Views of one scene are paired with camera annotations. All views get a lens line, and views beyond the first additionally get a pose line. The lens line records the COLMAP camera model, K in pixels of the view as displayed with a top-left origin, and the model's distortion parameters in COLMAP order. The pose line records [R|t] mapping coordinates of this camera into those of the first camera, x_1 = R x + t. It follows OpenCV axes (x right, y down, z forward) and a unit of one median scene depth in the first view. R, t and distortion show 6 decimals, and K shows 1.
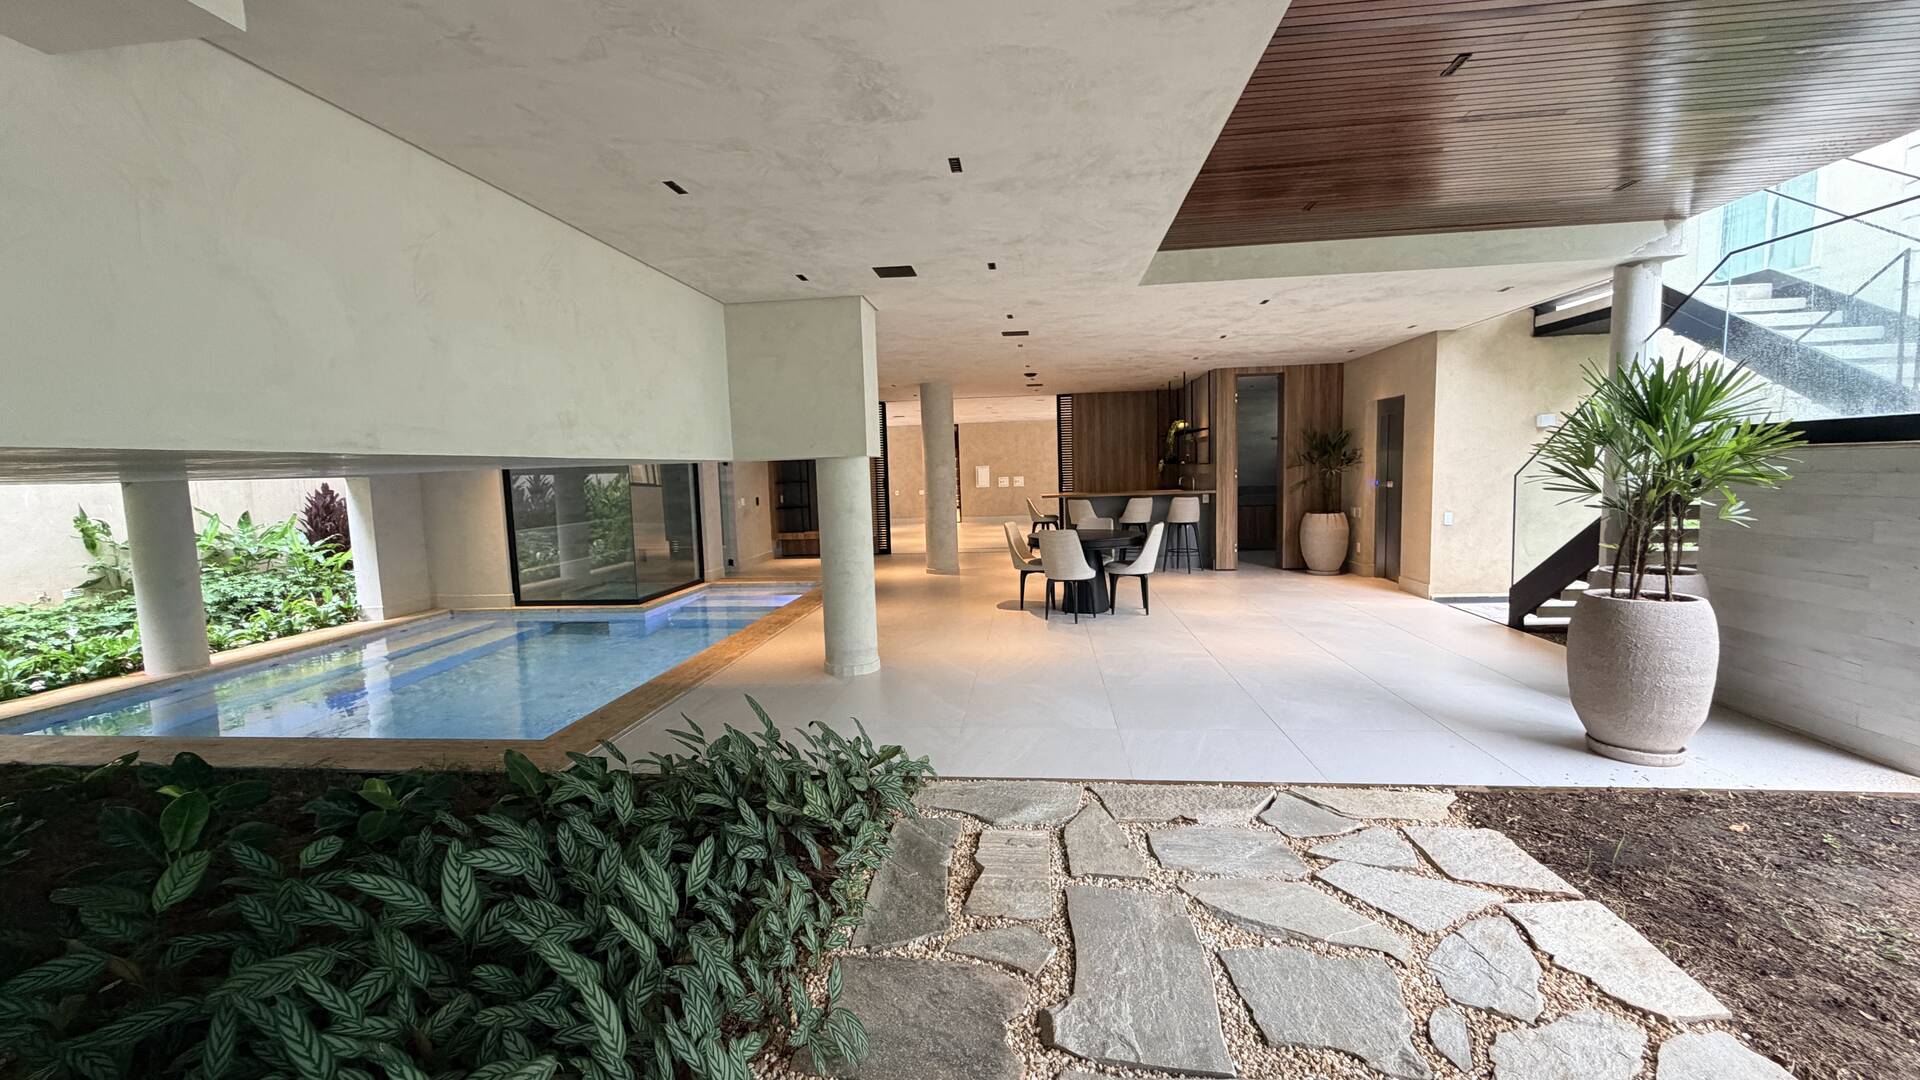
lens RADIAL K [[764.8, 0, 958.9], [0, 764.8, 541.7], [0, 0, 1]] dist [0.002284, 0.000201]
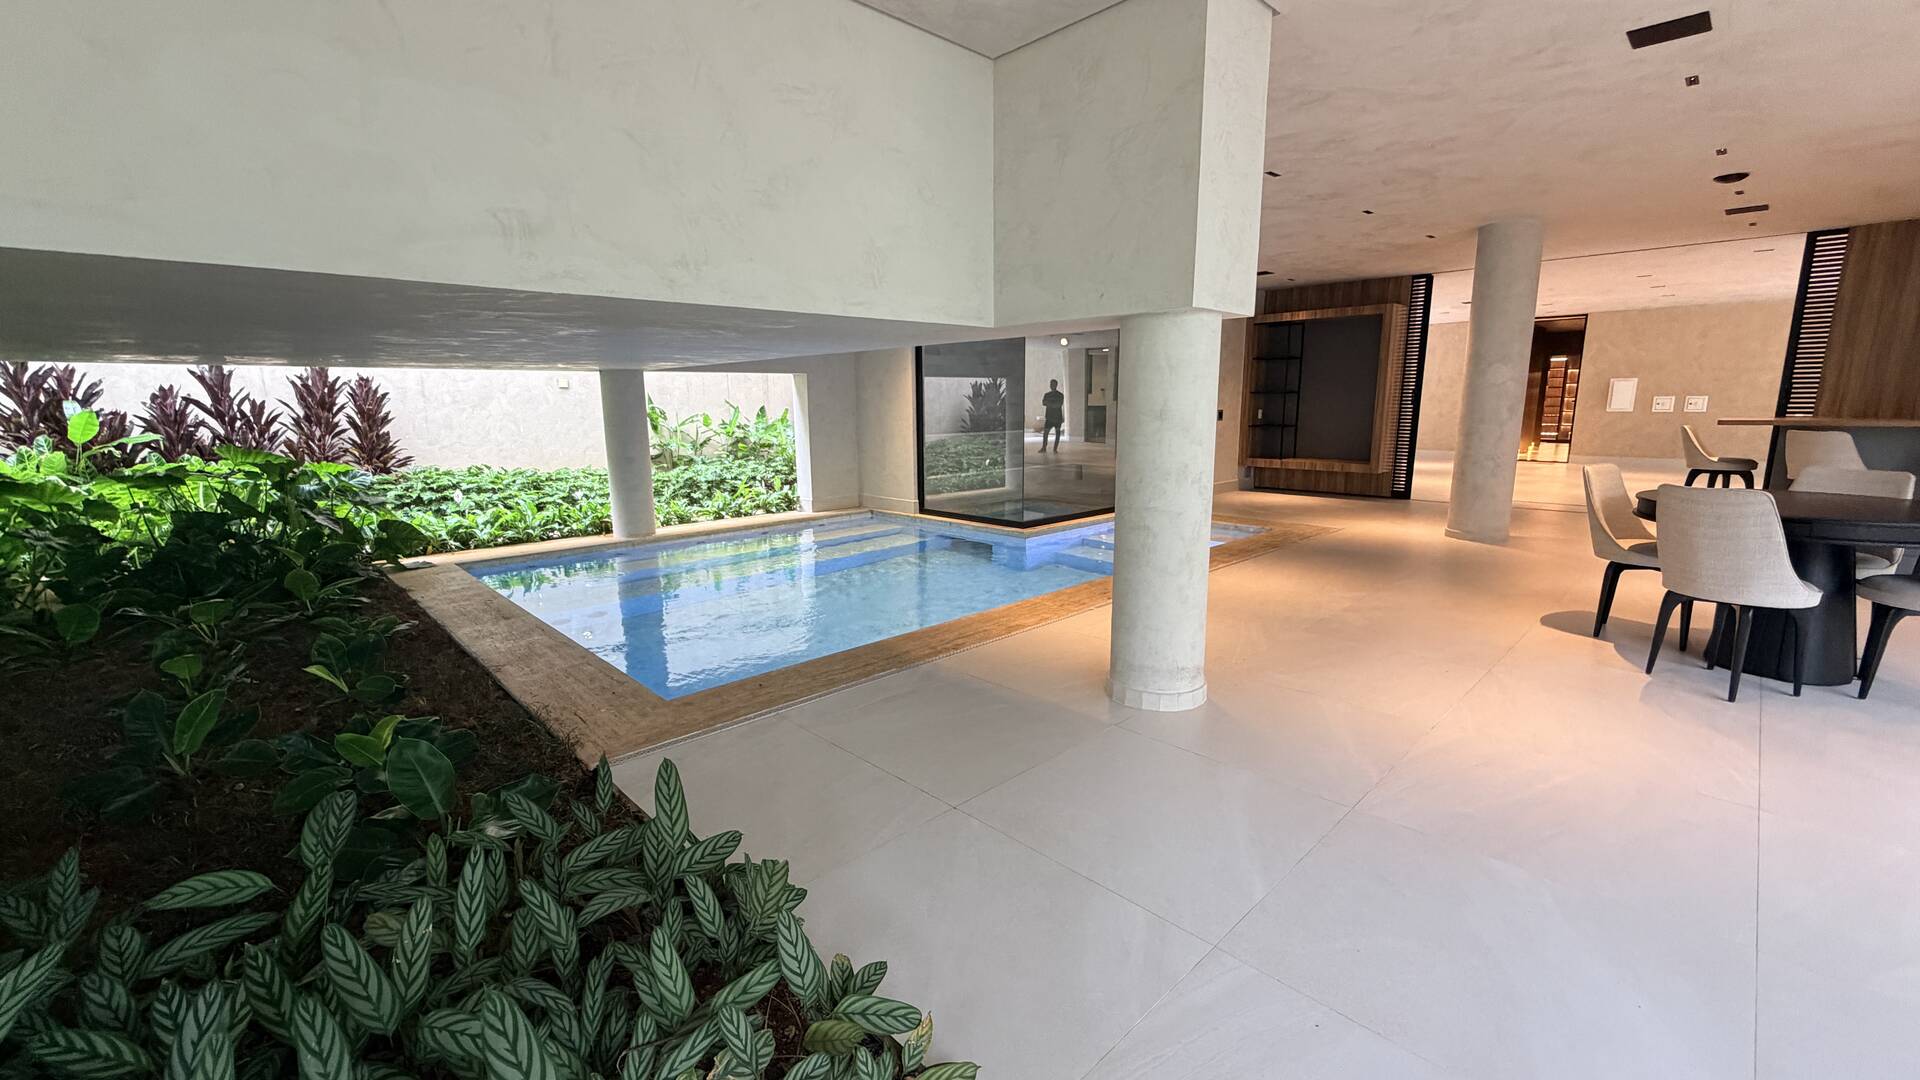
lens RADIAL K [[764.8, 0, 953.2], [0, 764.8, 541.2], [0, 0, 1]] dist [0.002284, 0.000201]
pose [[0.762758, 0.138751, -0.631624, 0.062272], [-0.074404, 0.989054, 0.127418, -0.006437], [0.642390, -0.050193, 0.764733, 0.302146]]
